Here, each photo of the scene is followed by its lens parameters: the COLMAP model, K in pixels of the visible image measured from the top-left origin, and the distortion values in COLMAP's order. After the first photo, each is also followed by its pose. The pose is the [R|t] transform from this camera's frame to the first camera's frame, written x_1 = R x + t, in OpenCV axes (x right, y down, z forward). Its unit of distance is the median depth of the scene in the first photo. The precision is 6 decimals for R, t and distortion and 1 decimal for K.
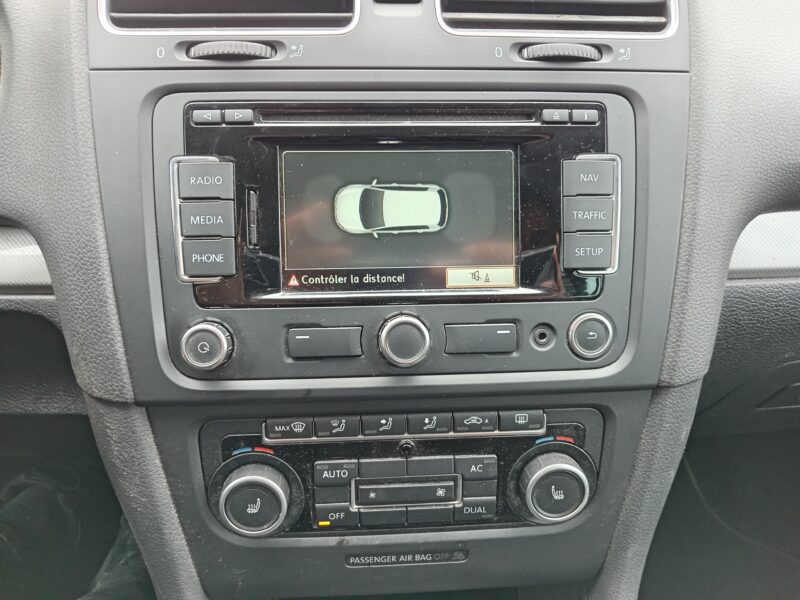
lens RADIAL K [[600.9, 0, 394.2], [0, 600.9, 299.7], [0, 0, 1]] dist [0.021317, -0.043186]
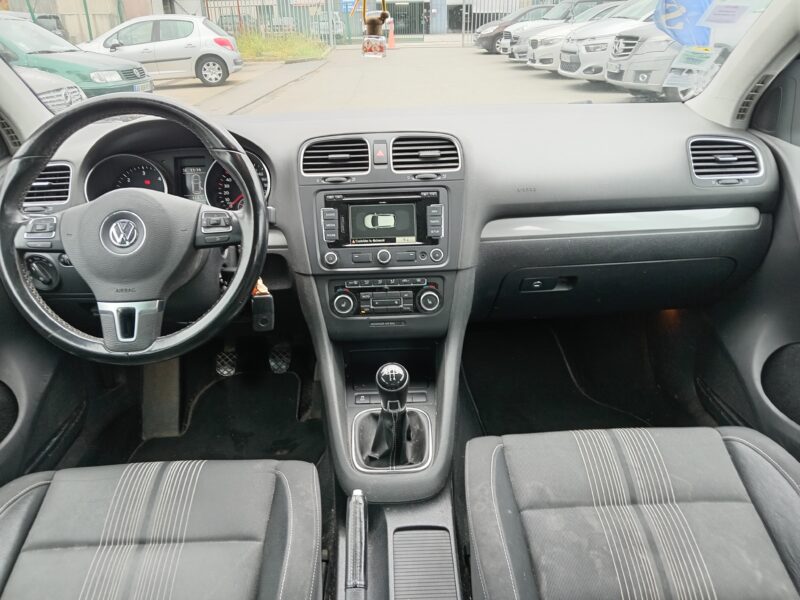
lens RADIAL K [[600.9, 0, 394.2], [0, 600.9, 299.7], [0, 0, 1]] dist [0.021317, -0.043186]
pose [[0.998449, -0.017947, -0.052699, 0.255455], [0.016300, 0.999370, -0.031530, 0.427782], [0.053232, 0.030622, 0.998113, -2.529383]]
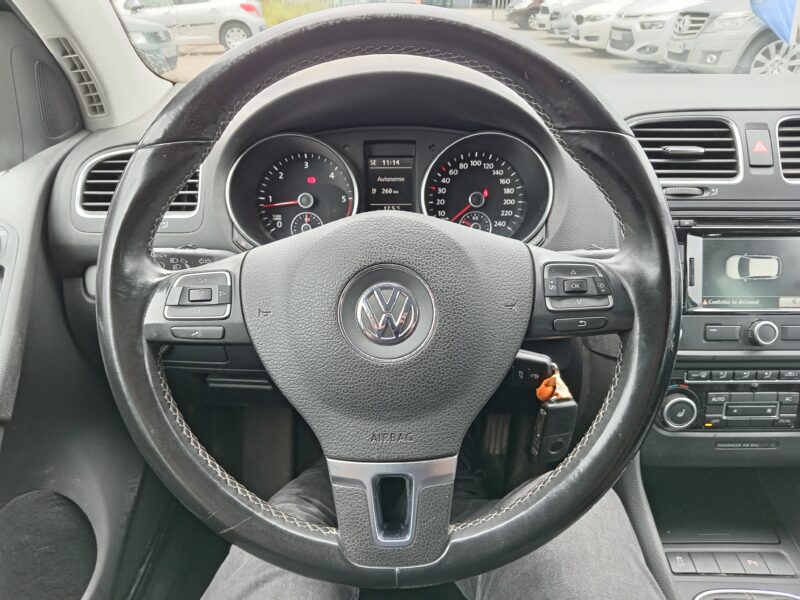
lens RADIAL K [[600.9, 0, 394.2], [0, 600.9, 299.7], [0, 0, 1]] dist [0.021317, -0.043186]
pose [[0.998005, 0.017743, -0.060595, -1.070694], [-0.017590, 0.999841, 0.003056, -0.028189], [0.060640, -0.001984, 0.998158, -1.073985]]
